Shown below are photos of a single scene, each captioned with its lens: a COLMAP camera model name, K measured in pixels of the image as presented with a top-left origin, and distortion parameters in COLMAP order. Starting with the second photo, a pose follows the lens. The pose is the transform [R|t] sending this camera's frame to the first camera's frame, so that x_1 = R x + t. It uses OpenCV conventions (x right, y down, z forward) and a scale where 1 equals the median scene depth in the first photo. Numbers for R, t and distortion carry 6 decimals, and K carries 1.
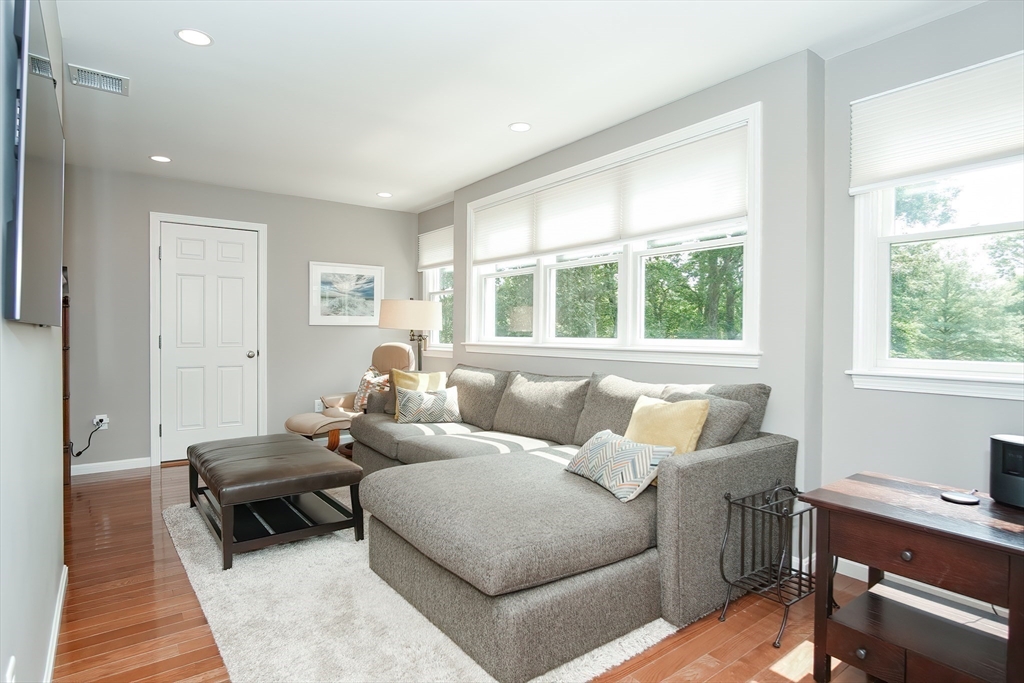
lens RADIAL K [[547.1, 0, 512.0], [0, 547.1, 344.0], [0, 0, 1]] dist [-0.028833, 0.009436]
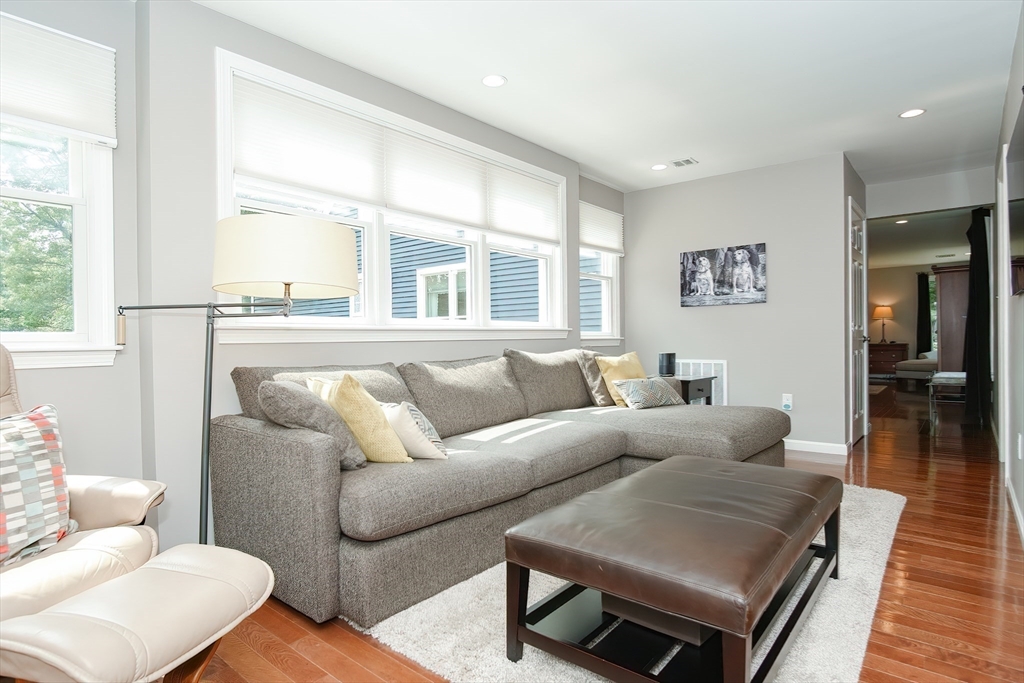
lens RADIAL K [[547.1, 0, 512.0], [0, 547.1, 344.0], [0, 0, 1]] dist [-0.028833, 0.009436]
pose [[-0.218948, -0.007275, 0.975709, -0.882218], [0.034160, 0.999302, 0.015116, 0.022953], [-0.975138, 0.036640, -0.218547, 1.199084]]
